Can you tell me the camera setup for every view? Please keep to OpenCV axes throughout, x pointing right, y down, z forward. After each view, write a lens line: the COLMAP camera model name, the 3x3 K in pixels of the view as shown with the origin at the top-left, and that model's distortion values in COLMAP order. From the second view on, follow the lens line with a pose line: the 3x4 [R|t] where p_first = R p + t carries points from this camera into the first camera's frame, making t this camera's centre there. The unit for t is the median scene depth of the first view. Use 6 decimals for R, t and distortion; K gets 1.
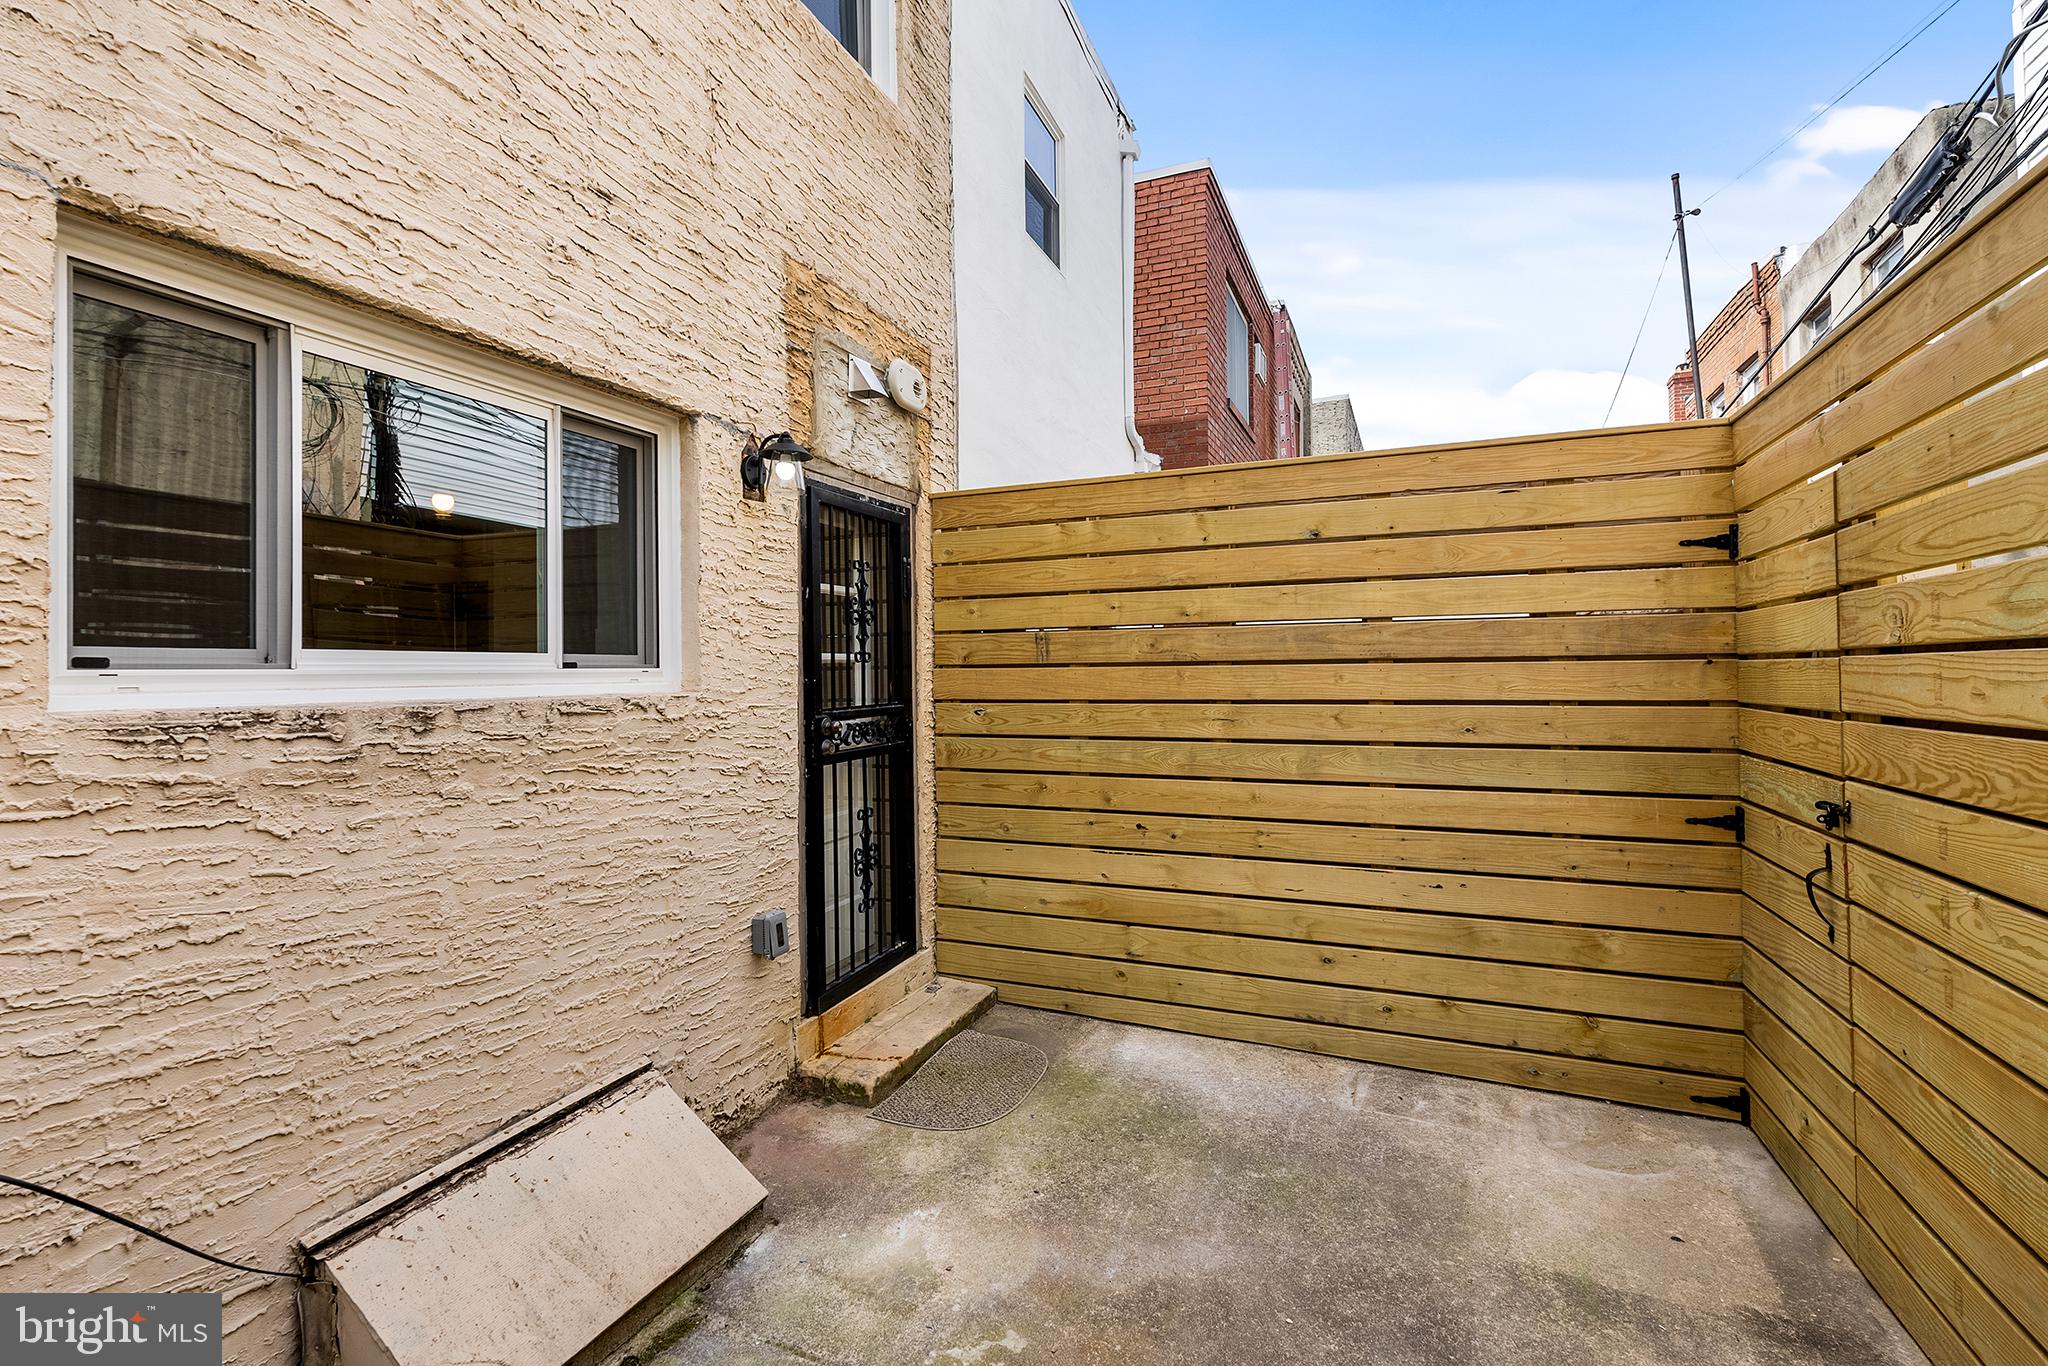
lens RADIAL K [[929.5, 0, 1018.8], [0, 929.5, 674.7], [0, 0, 1]] dist [0.002340, -0.000342]
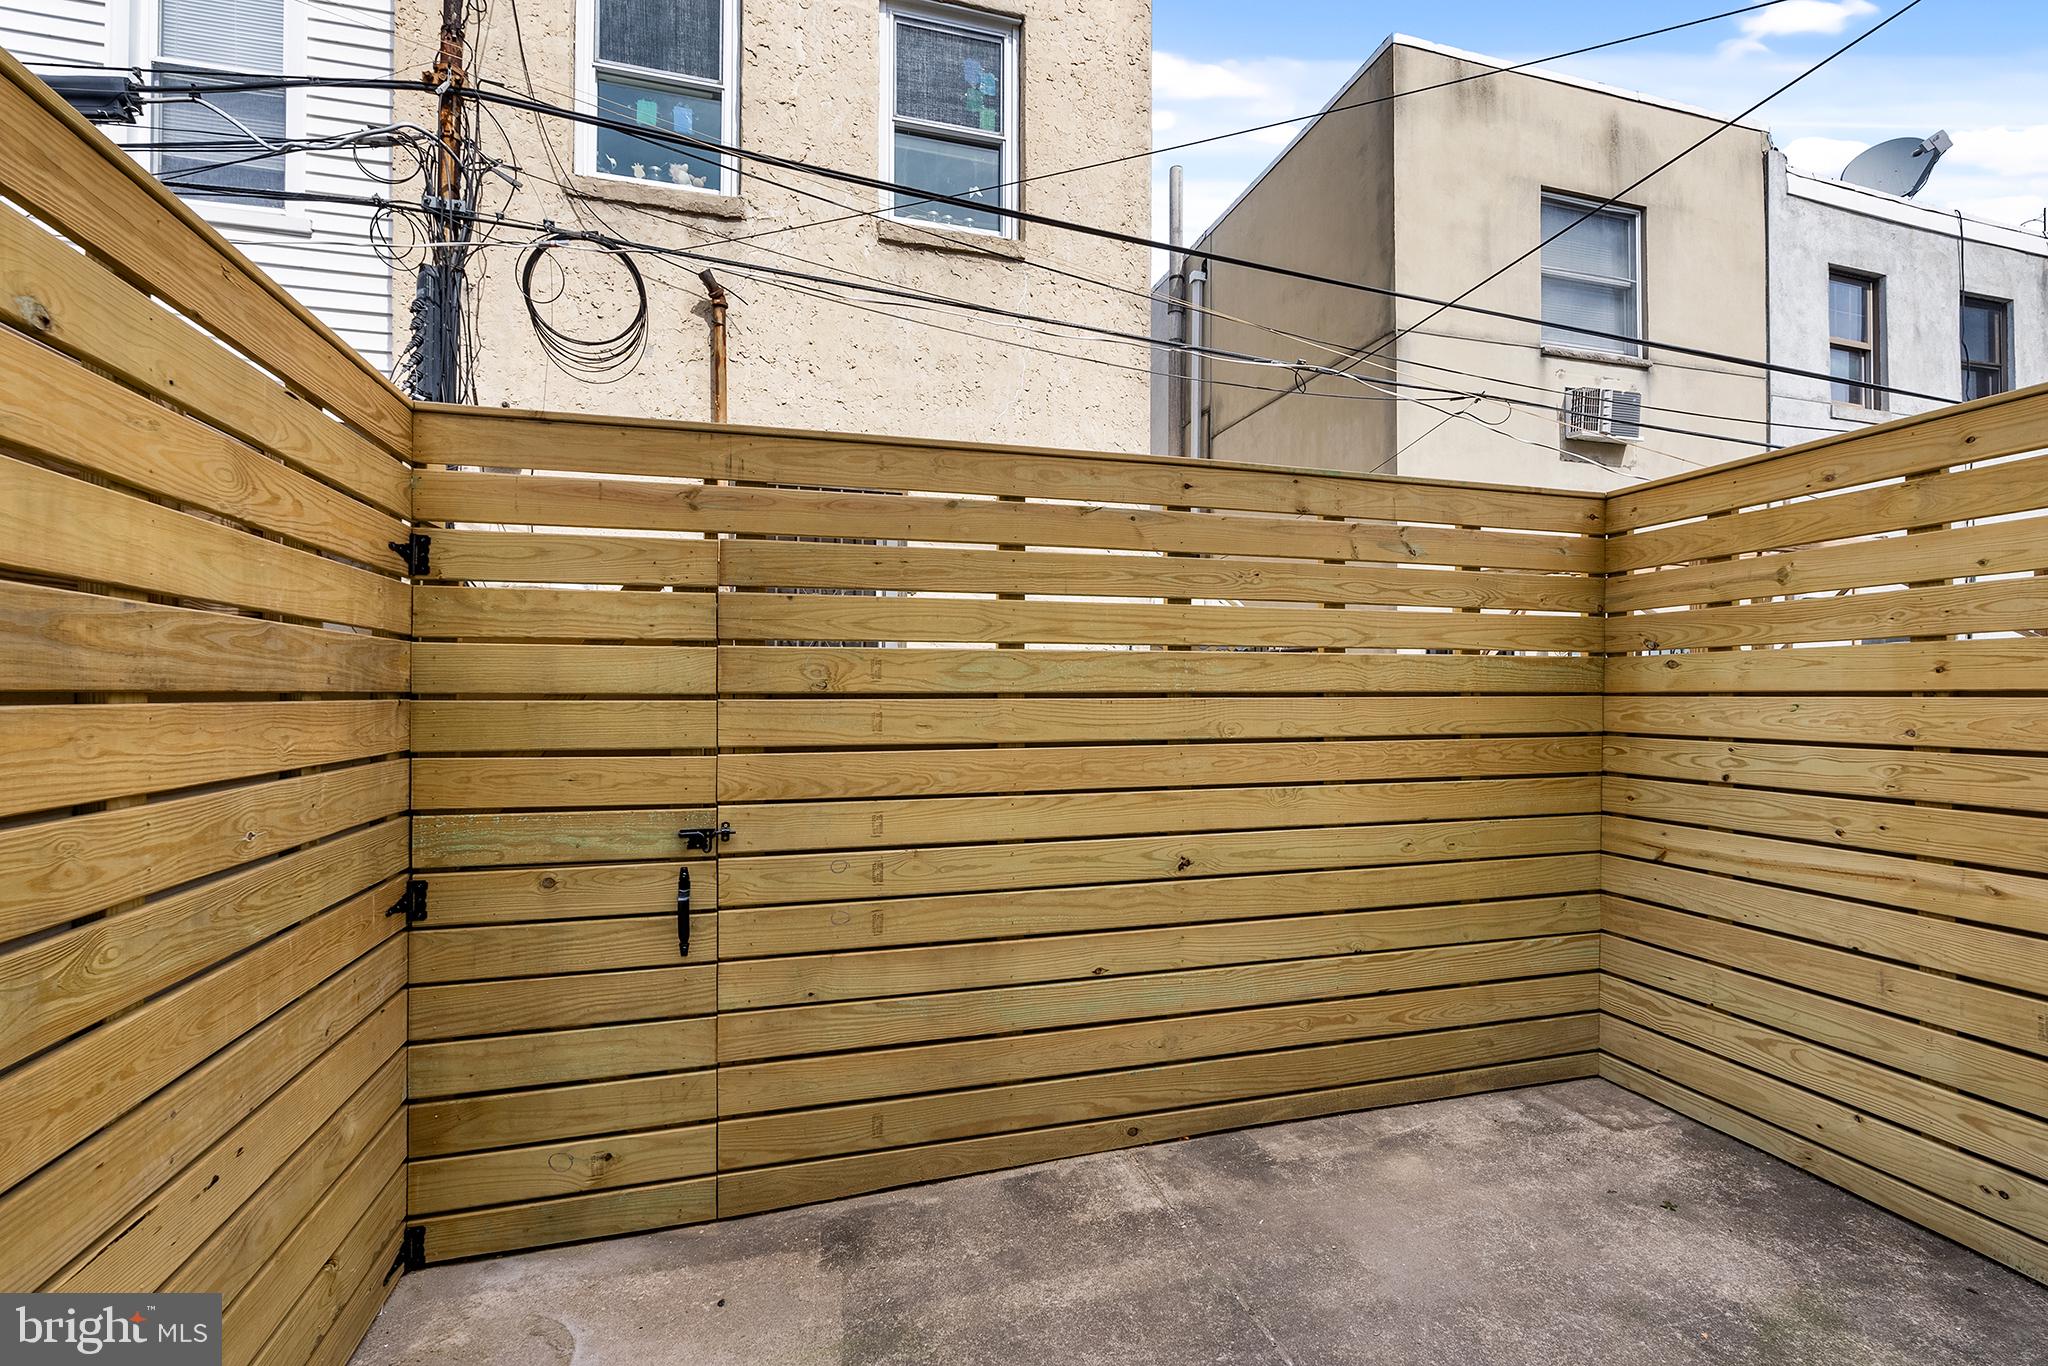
lens RADIAL K [[929.5, 0, 1026.8], [0, 929.5, 686.4], [0, 0, 1]] dist [0.002340, -0.000342]
pose [[-0.622924, 0.015808, 0.782123, -0.241154], [0.005472, 0.999859, -0.015851, -0.014202], [-0.782263, -0.005594, -0.622923, 1.297844]]
